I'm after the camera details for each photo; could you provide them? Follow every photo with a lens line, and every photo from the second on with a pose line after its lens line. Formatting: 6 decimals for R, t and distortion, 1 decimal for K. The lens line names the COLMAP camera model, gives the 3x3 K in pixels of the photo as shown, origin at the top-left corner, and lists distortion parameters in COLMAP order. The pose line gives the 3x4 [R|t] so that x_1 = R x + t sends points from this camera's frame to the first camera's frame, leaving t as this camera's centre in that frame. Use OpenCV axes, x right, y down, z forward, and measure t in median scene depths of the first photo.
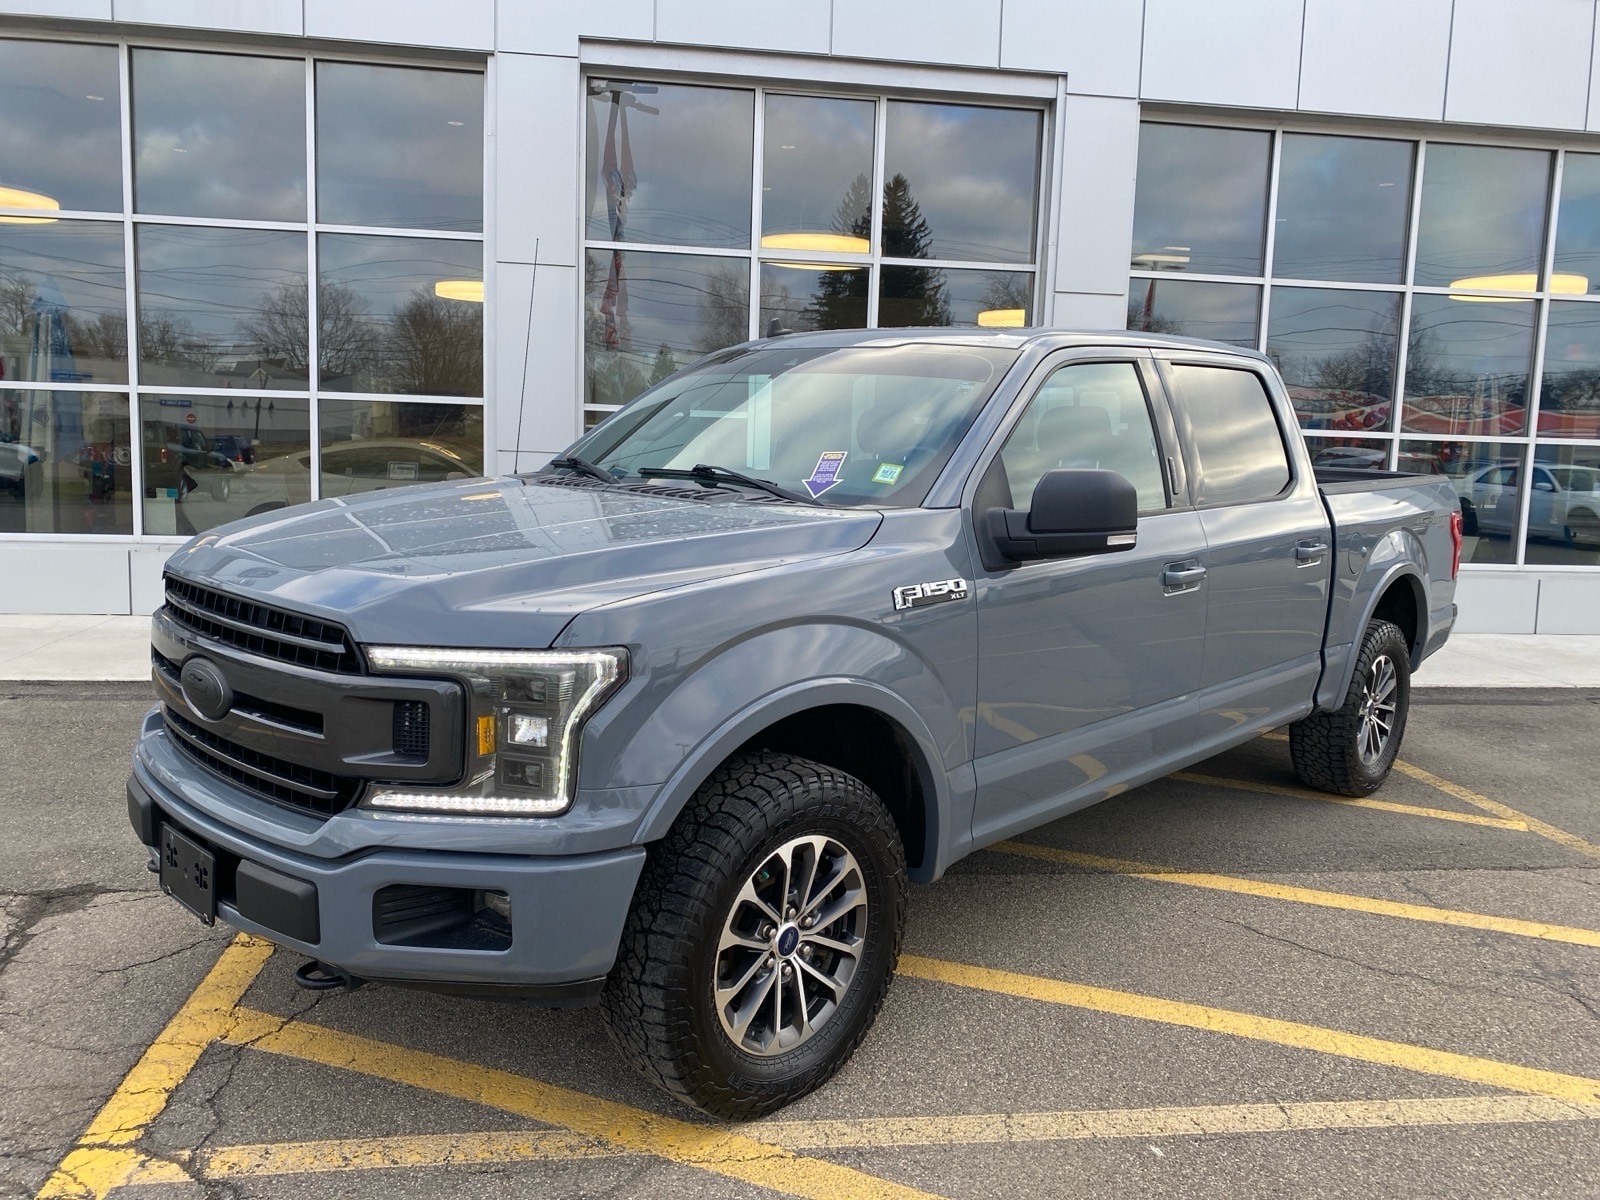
lens RADIAL K [[1199.7, 0, 801.7], [0, 1199.7, 589.3], [0, 0, 1]] dist [0.008356, -0.007011]
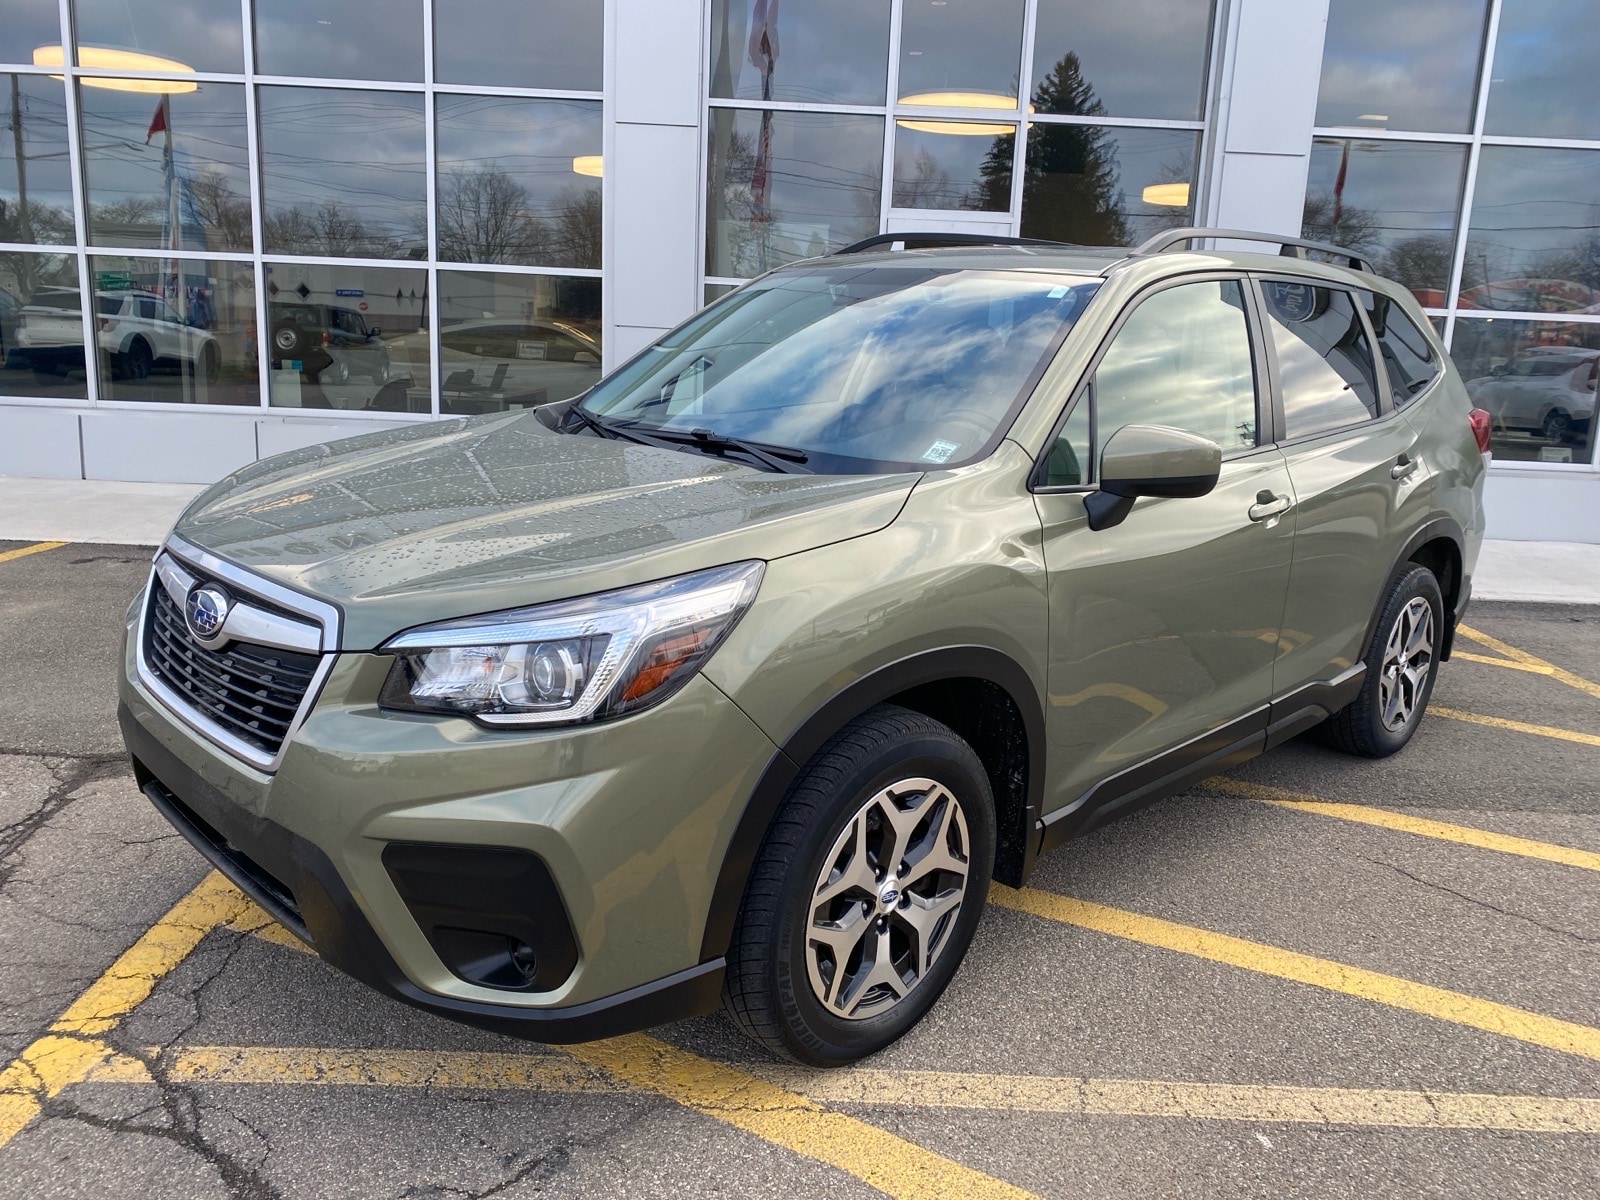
lens RADIAL K [[1199.7, 0, 801.7], [0, 1199.7, 589.3], [0, 0, 1]] dist [0.008356, -0.007011]
pose [[0.991978, 0.035646, -0.121282, 0.063207], [-0.025149, 0.995891, 0.087002, 0.026275], [0.123885, -0.083254, 0.988798, 0.166409]]
